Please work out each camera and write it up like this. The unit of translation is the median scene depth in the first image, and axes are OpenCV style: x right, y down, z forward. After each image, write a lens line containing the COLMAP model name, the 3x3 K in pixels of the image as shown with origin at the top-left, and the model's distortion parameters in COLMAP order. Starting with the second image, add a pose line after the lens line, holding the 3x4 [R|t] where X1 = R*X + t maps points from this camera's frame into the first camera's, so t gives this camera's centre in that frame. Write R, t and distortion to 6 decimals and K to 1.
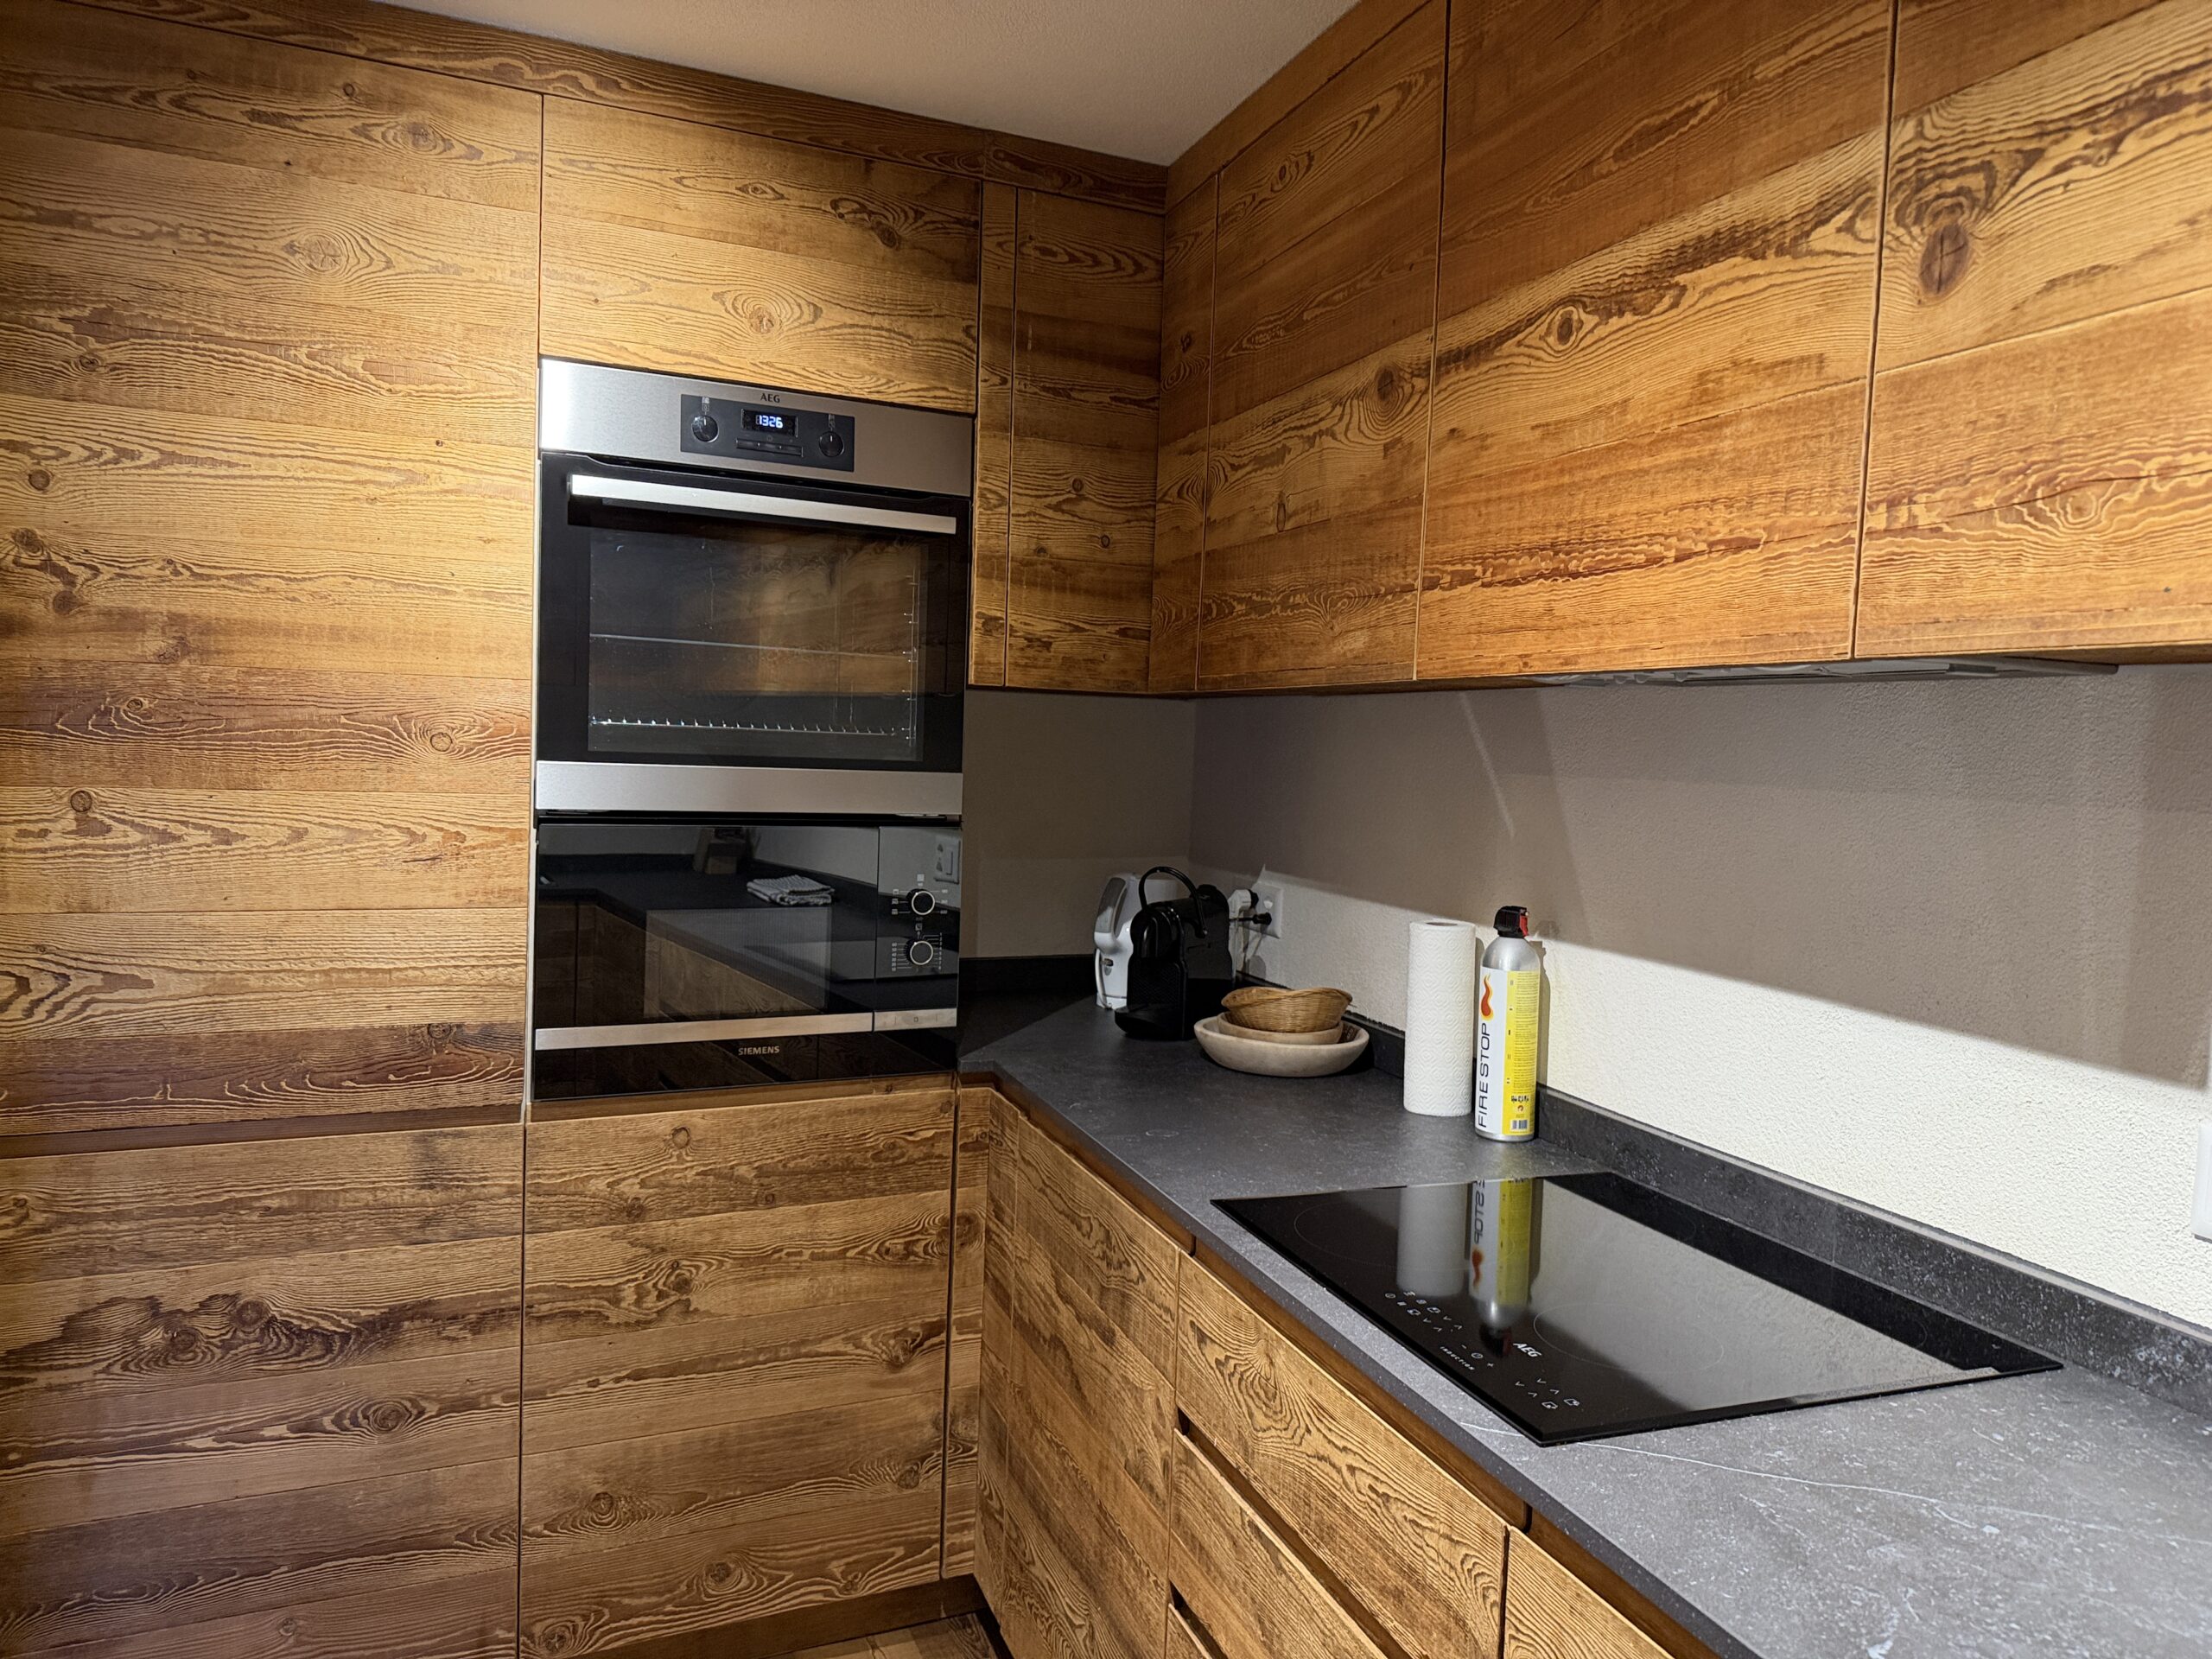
lens RADIAL K [[1548.6, 0, 1104.7], [0, 1548.6, 812.3], [0, 0, 1]] dist [0.056492, -0.066771]
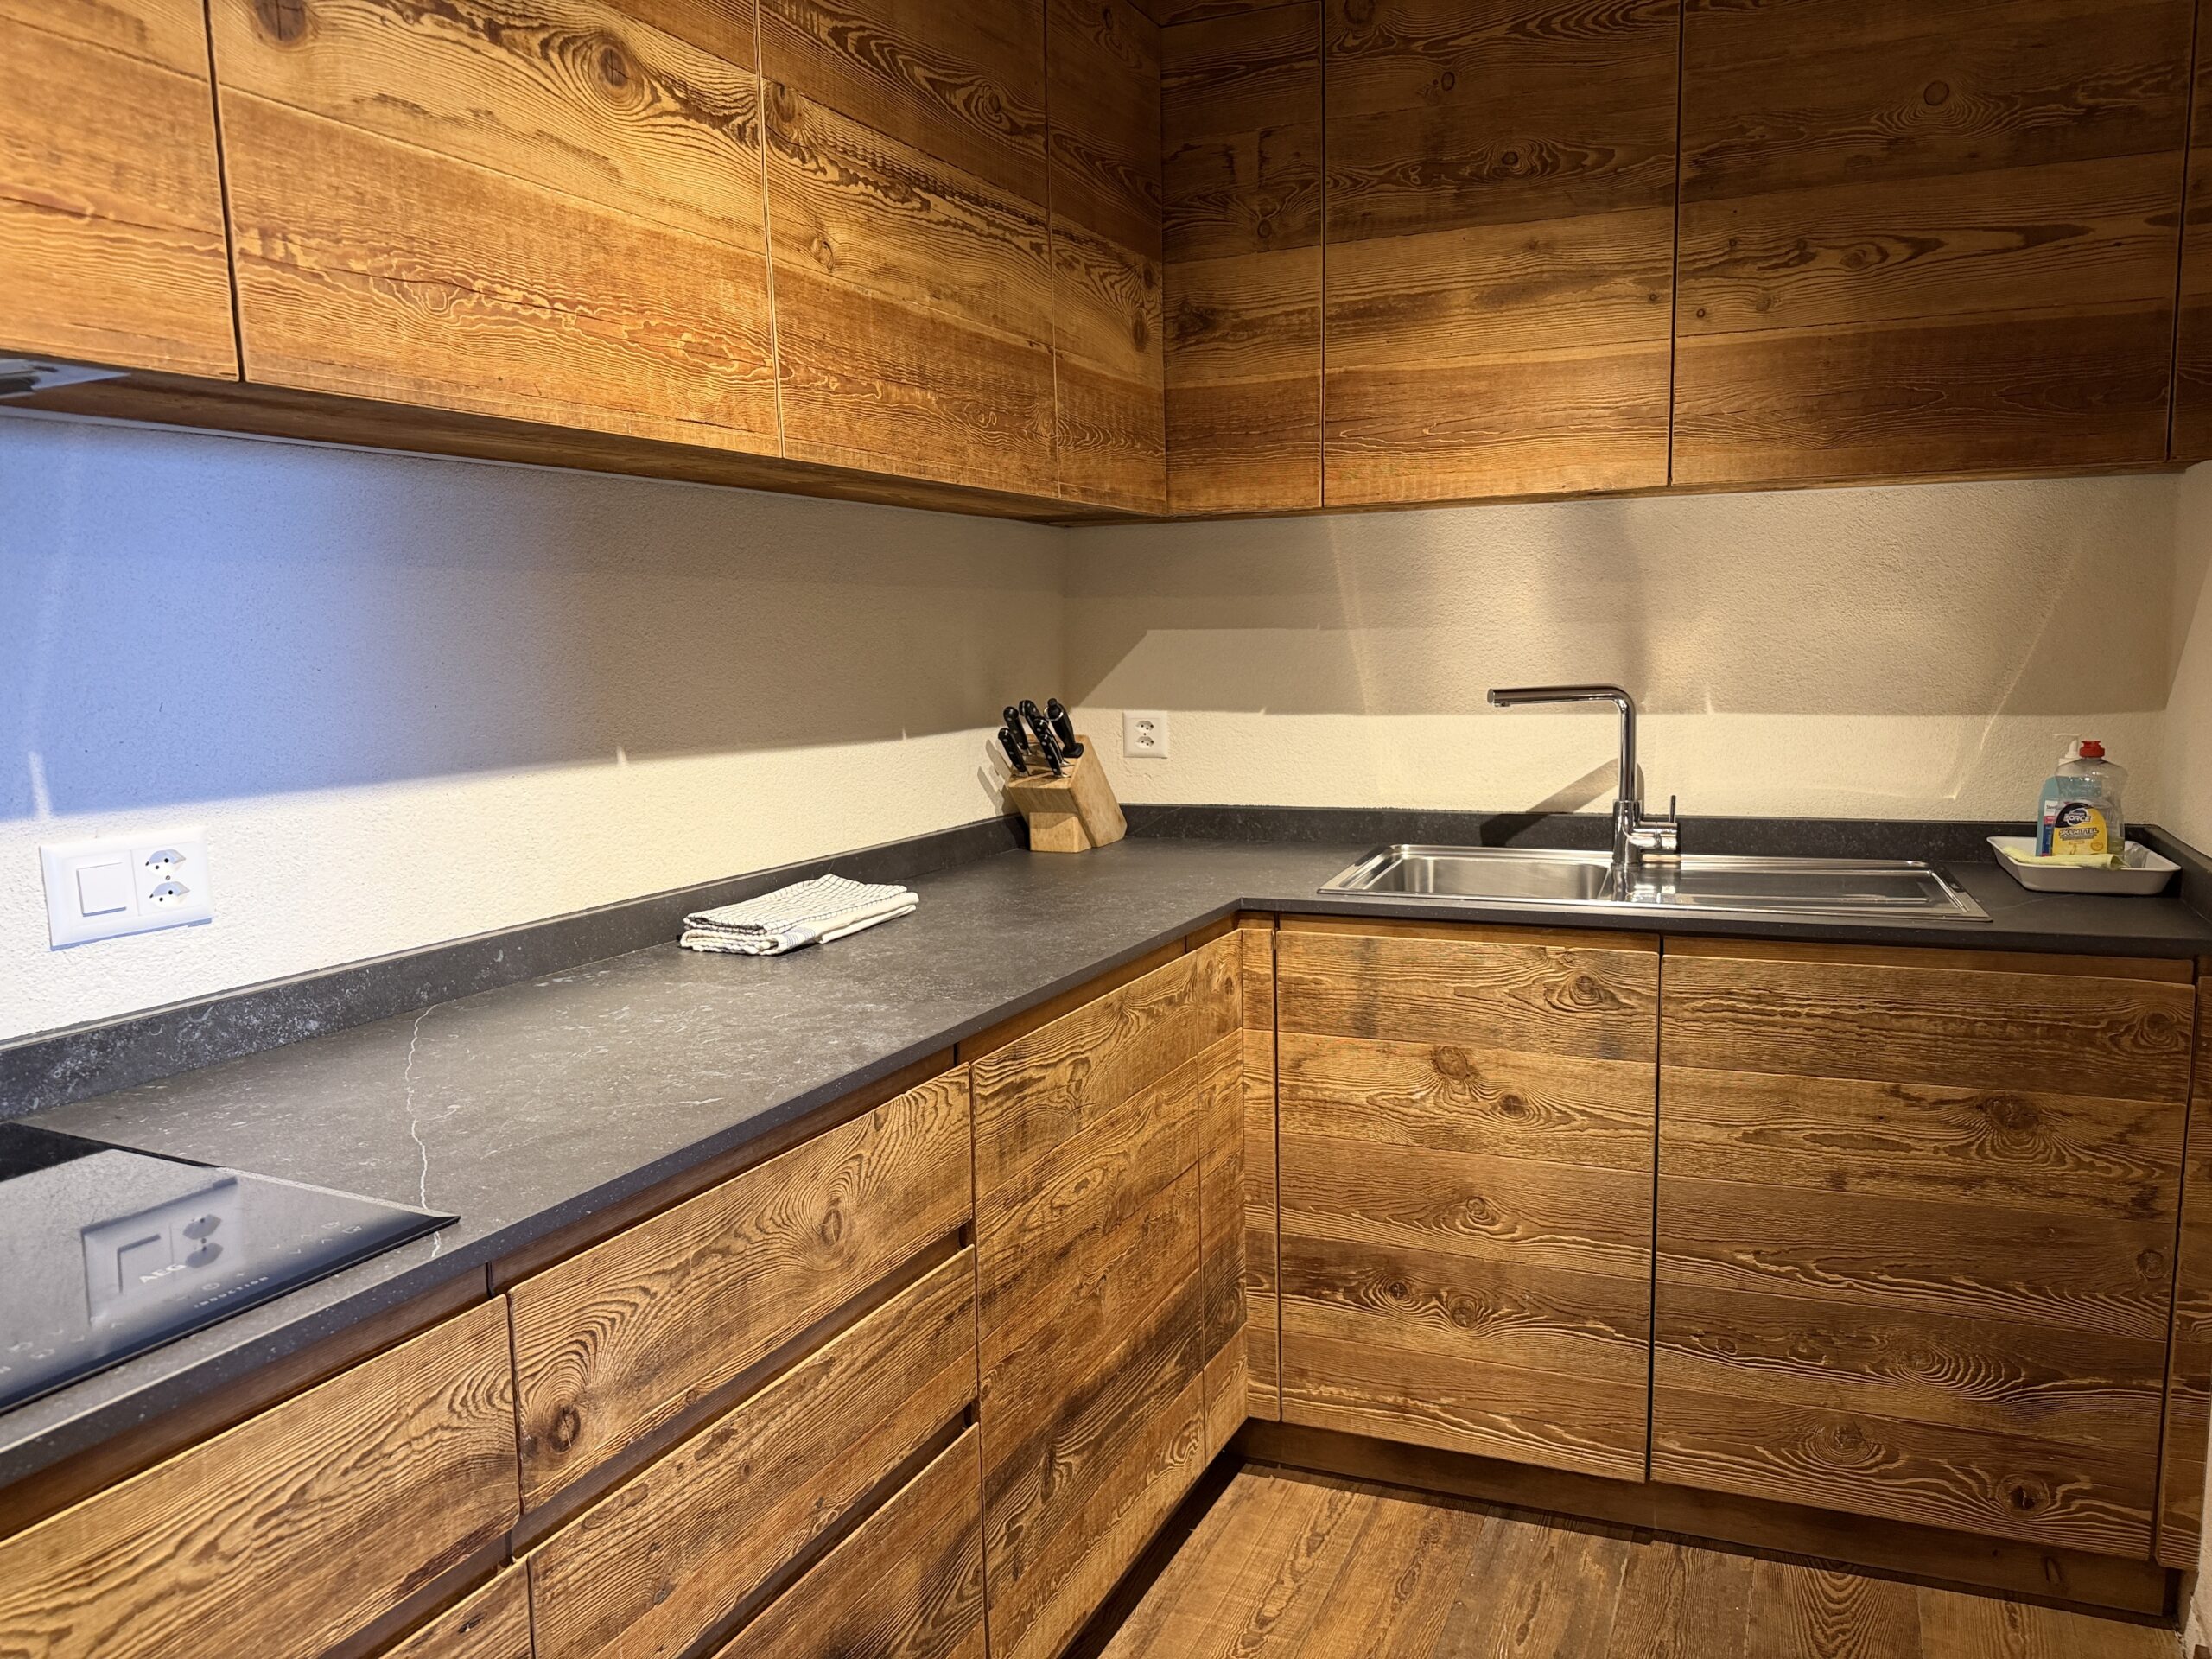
lens RADIAL K [[1548.6, 0, 1113.1], [0, 1548.6, 827.2], [0, 0, 1]] dist [0.056492, -0.066771]
pose [[-0.691128, -0.110835, 0.714184, -0.414331], [0.033003, 0.982300, 0.184383, 0.008713], [-0.721979, 0.151002, -0.675237, 0.856091]]
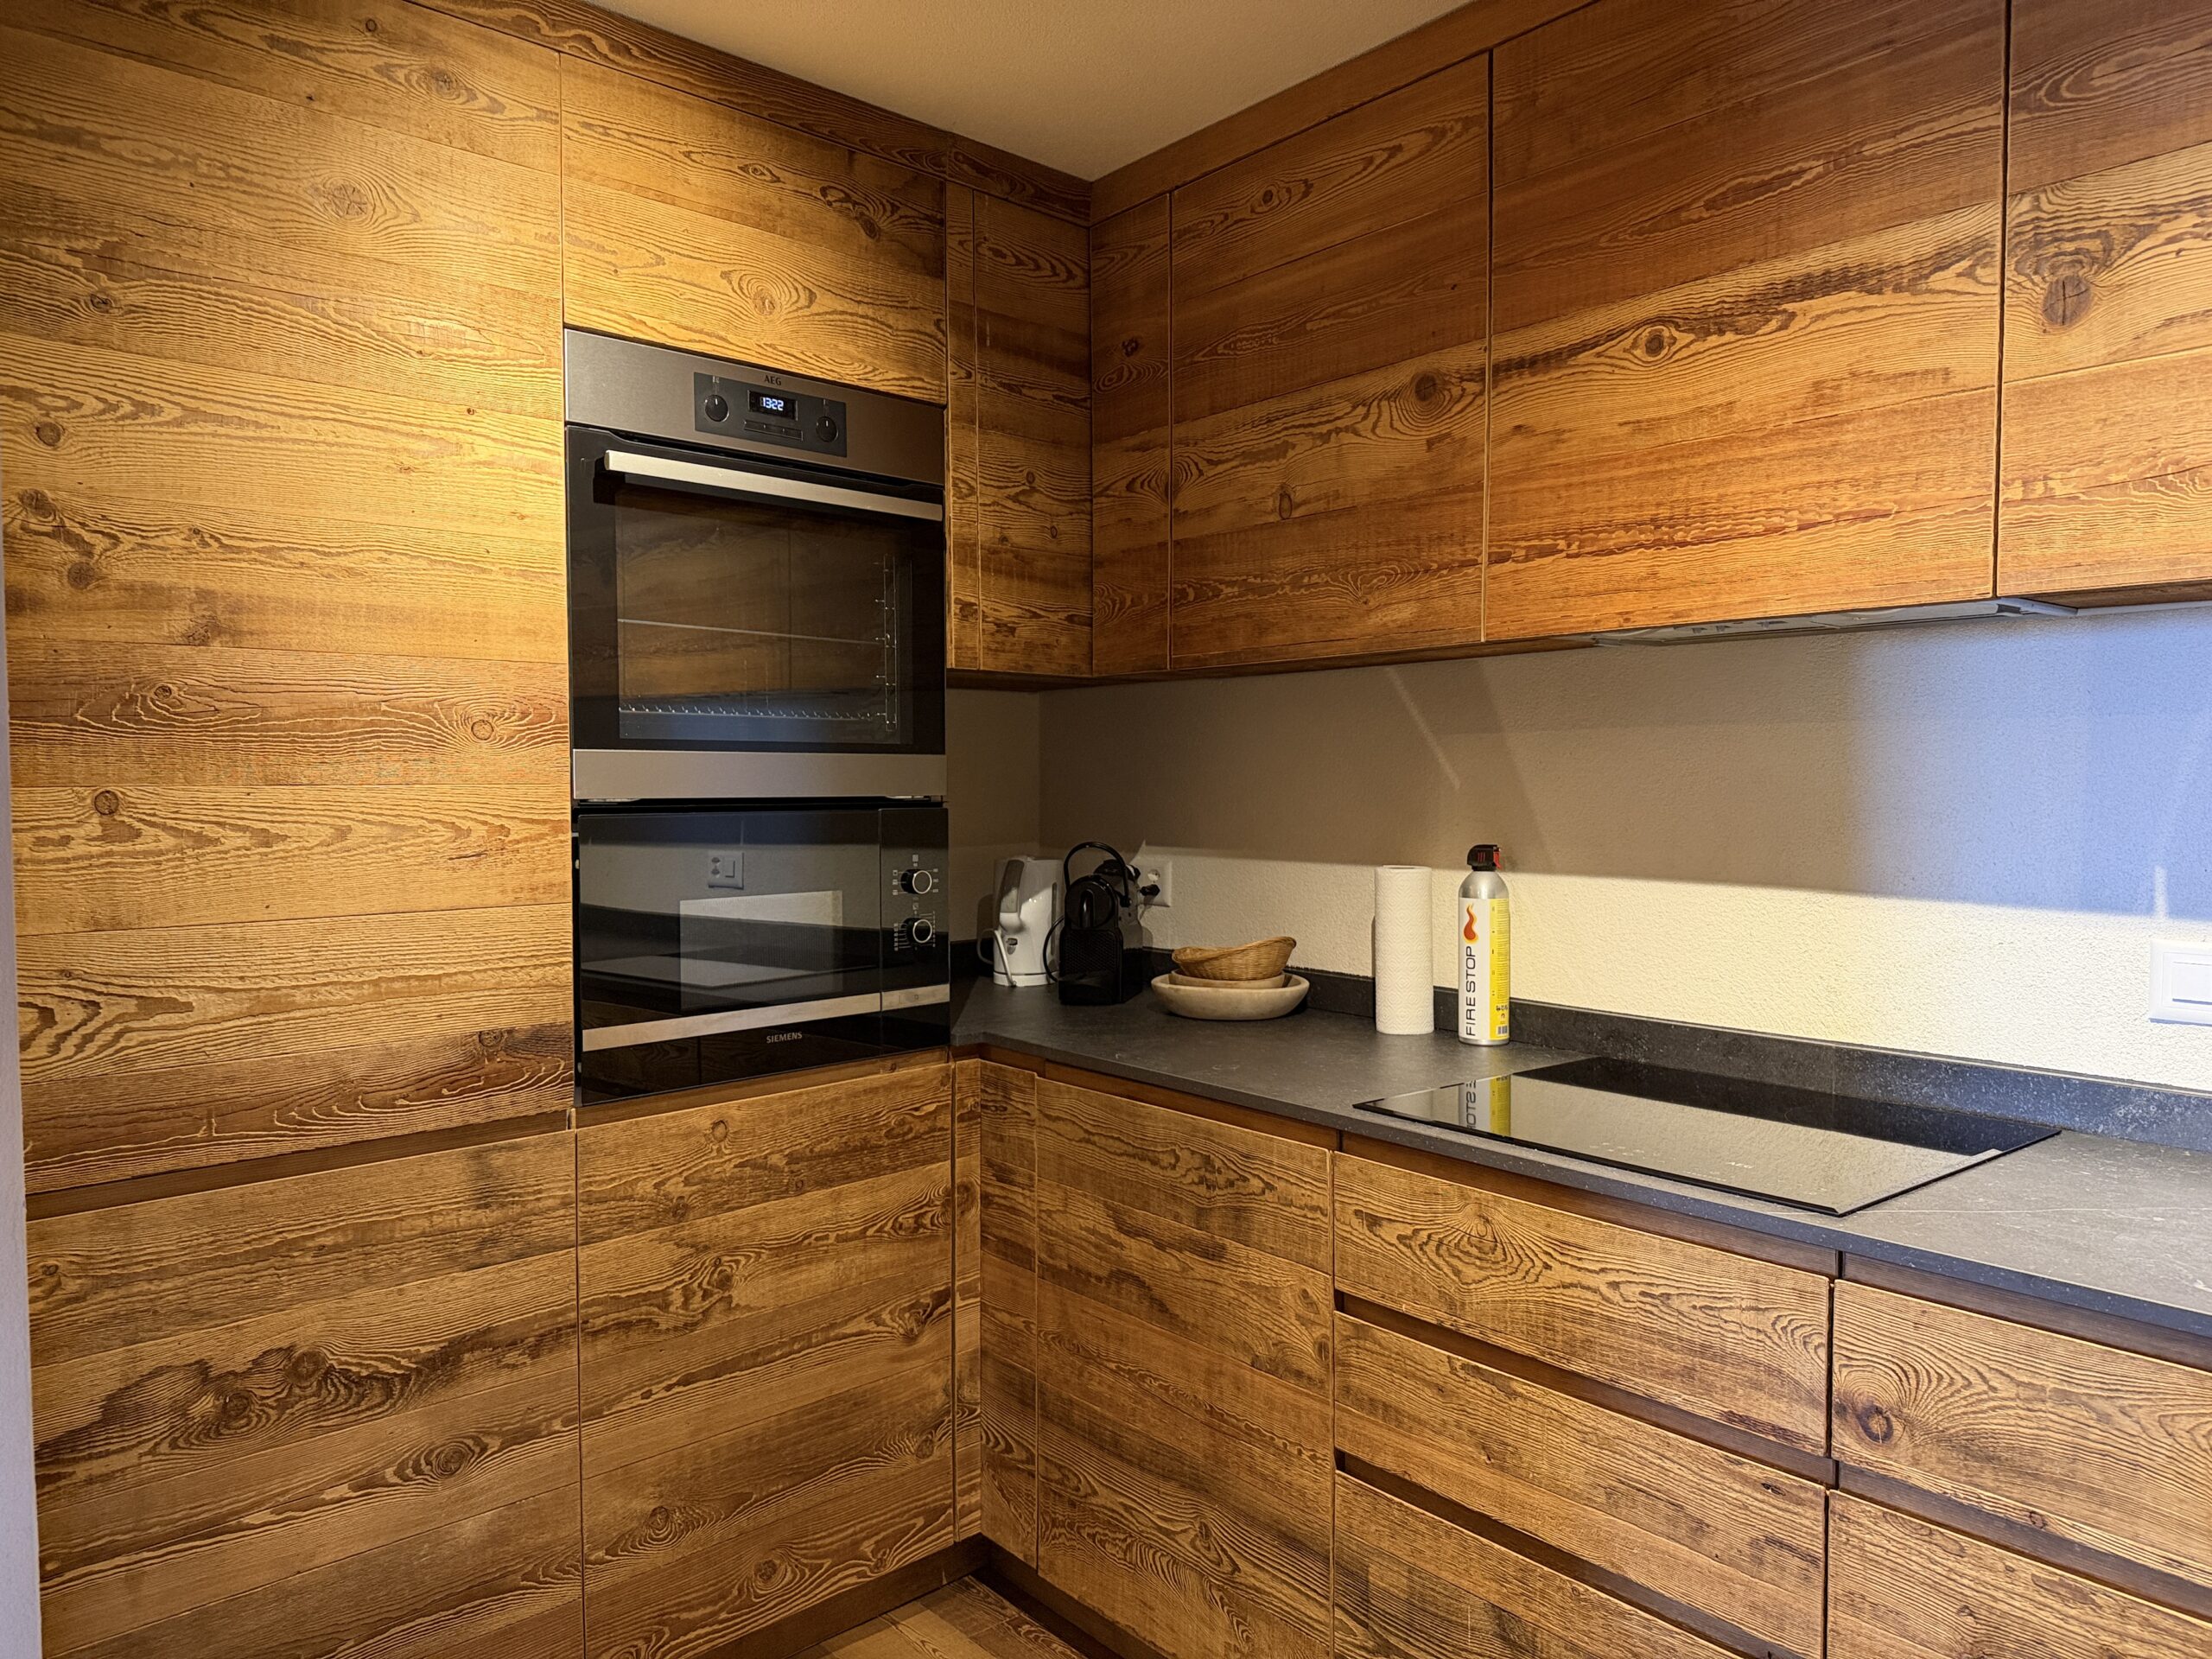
lens RADIAL K [[1548.6, 0, 1099.1], [0, 1548.6, 830.7], [0, 0, 1]] dist [0.056492, -0.066771]
pose [[0.945152, -0.049401, 0.322874, -0.444967], [0.051498, 0.998671, 0.002051, 0.038211], [-0.322546, 0.014689, 0.946440, -0.008100]]
